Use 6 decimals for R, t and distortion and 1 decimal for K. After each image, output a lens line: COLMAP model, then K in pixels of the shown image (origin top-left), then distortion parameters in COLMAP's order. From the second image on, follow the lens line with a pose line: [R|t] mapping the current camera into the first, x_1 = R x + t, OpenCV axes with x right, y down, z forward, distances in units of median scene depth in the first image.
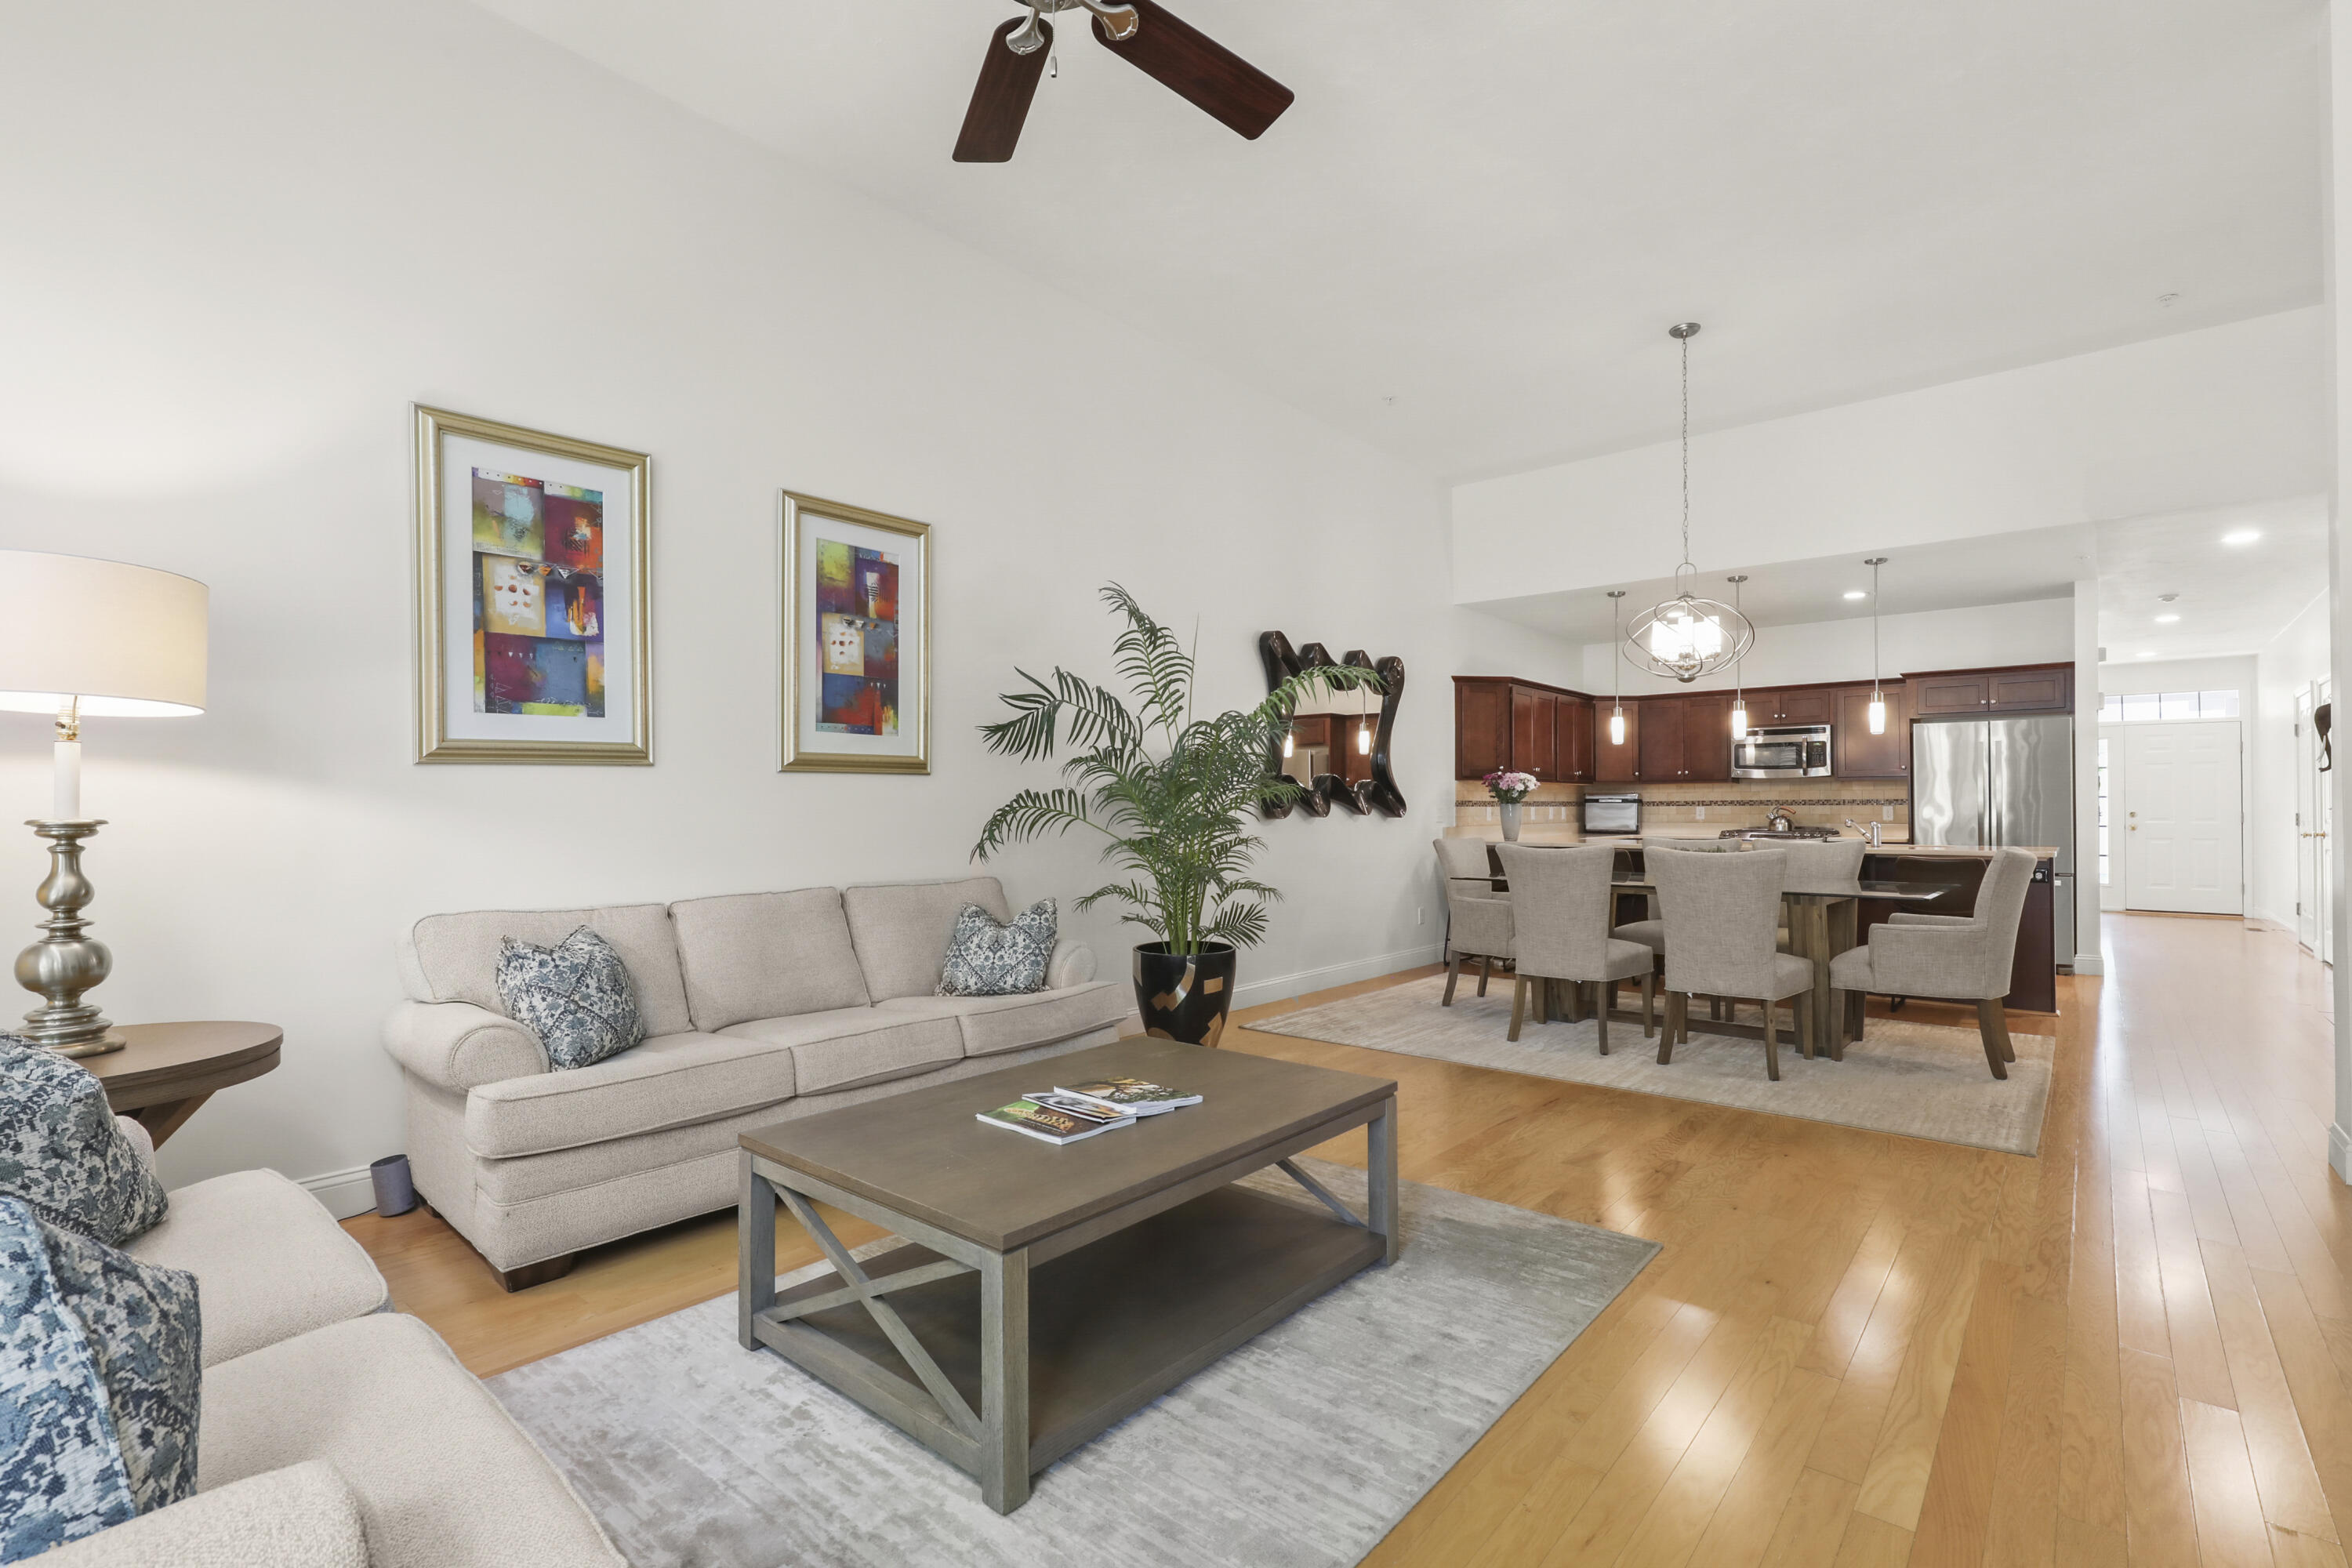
lens RADIAL K [[1075.6, 0, 1177.6], [0, 1075.6, 790.4], [0, 0, 1]] dist [0.000235, 0.000050]
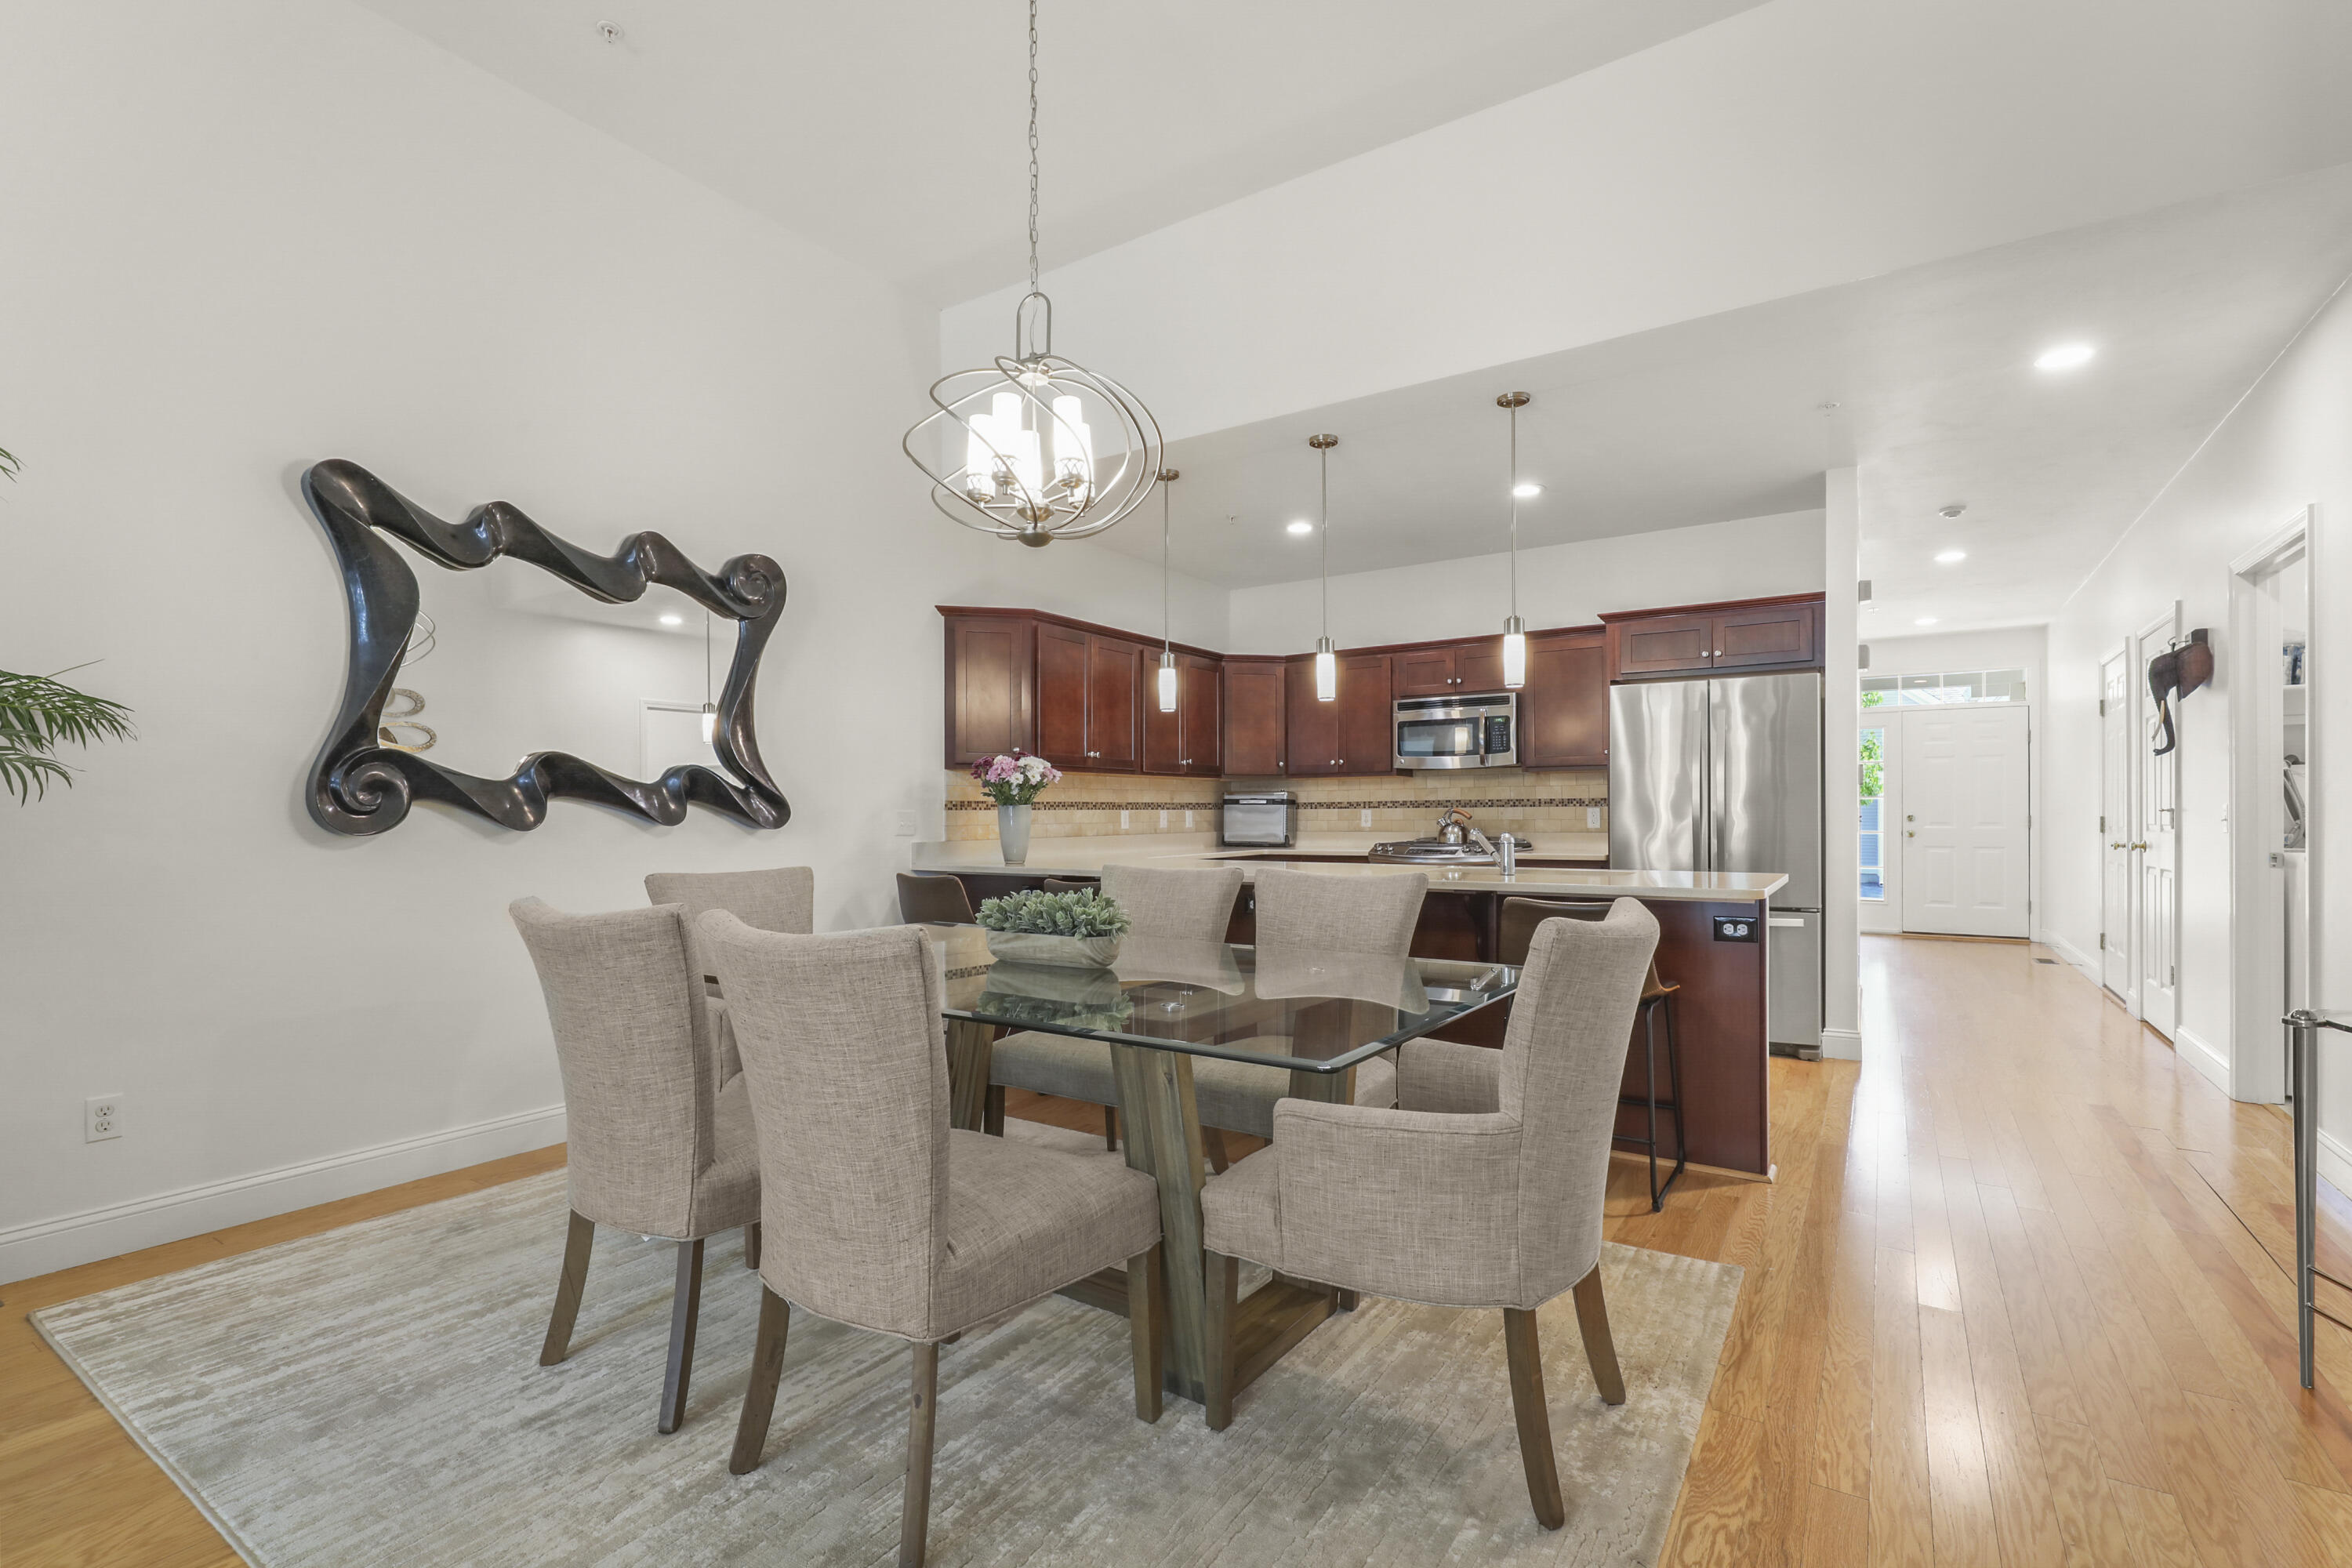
lens RADIAL K [[1067.1, 0, 1185.0], [0, 1067.1, 807.7], [0, 0, 1]] dist [-0.000148, -0.000234]
pose [[0.992411, -0.002095, 0.122949, 0.321413], [0.000641, 0.999929, 0.011864, 0.006183], [-0.122965, -0.011695, 0.992342, 0.350276]]
